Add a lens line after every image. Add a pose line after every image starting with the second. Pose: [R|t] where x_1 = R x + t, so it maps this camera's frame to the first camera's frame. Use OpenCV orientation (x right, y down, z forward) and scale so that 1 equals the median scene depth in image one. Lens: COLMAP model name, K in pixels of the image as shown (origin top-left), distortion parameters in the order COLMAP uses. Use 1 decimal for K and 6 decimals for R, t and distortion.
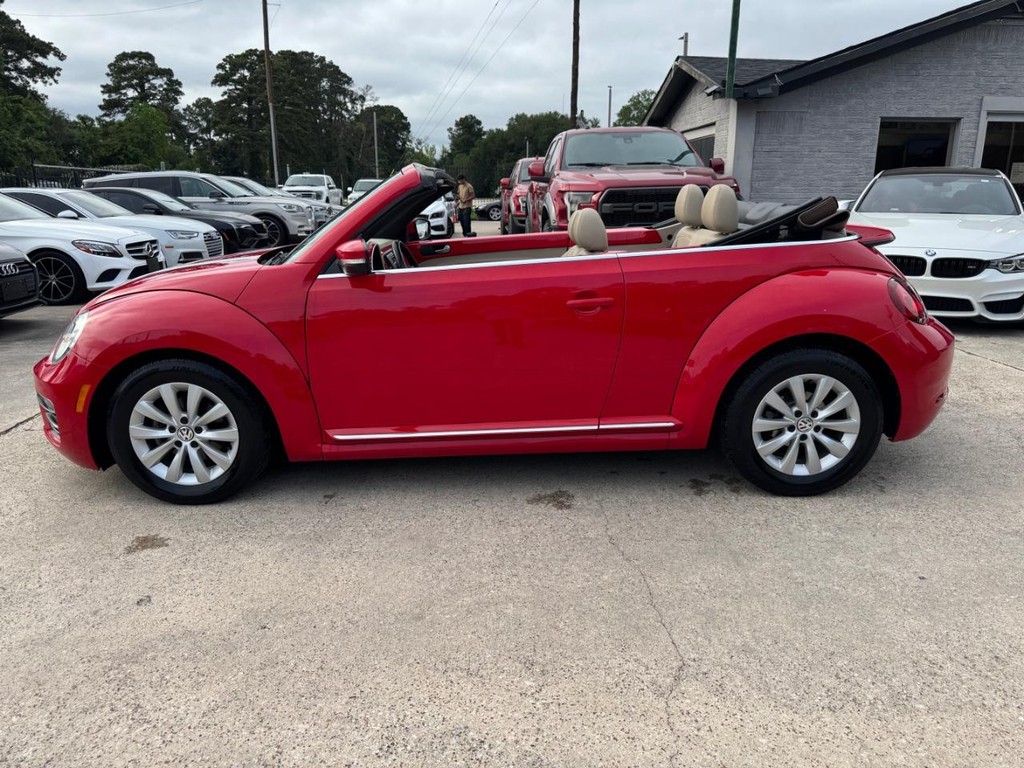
lens RADIAL K [[726.2, 0, 515.9], [0, 726.2, 380.6], [0, 0, 1]] dist [0.012897, -0.019358]
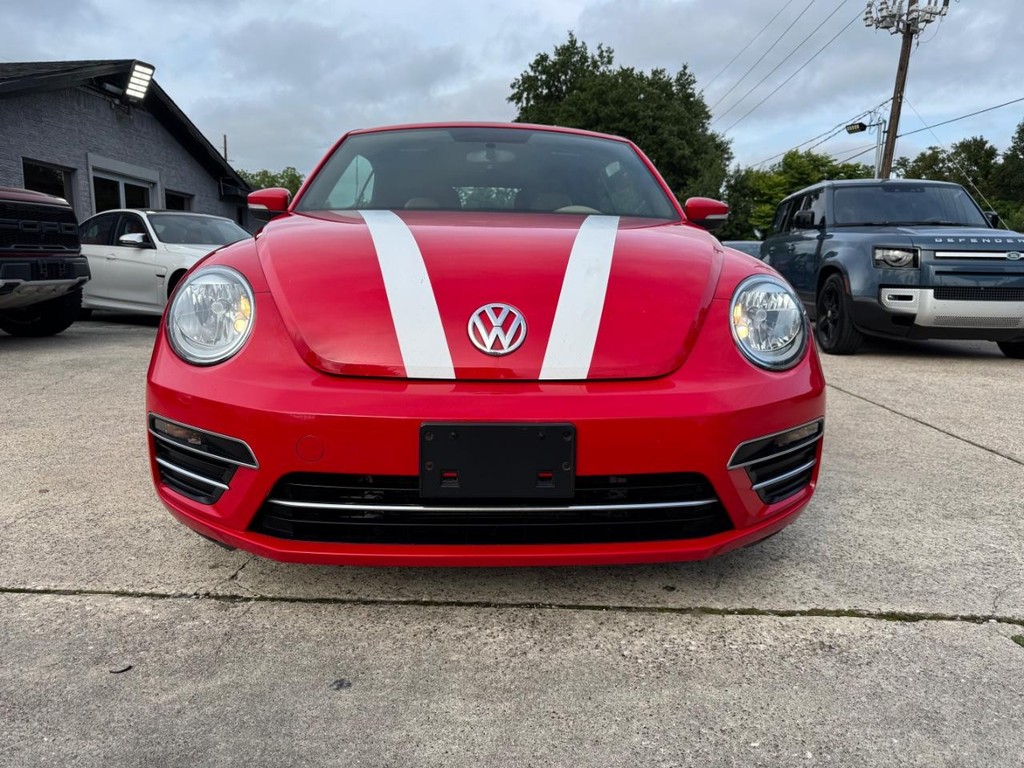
lens RADIAL K [[726.2, 0, 519.4], [0, 726.2, 379.3], [0, 0, 1]] dist [0.012897, -0.019358]
pose [[0.113819, -0.141541, 0.983367, -0.424687], [0.239694, 0.964473, 0.111078, -0.023204], [-0.964154, 0.223064, 0.143702, 0.285677]]
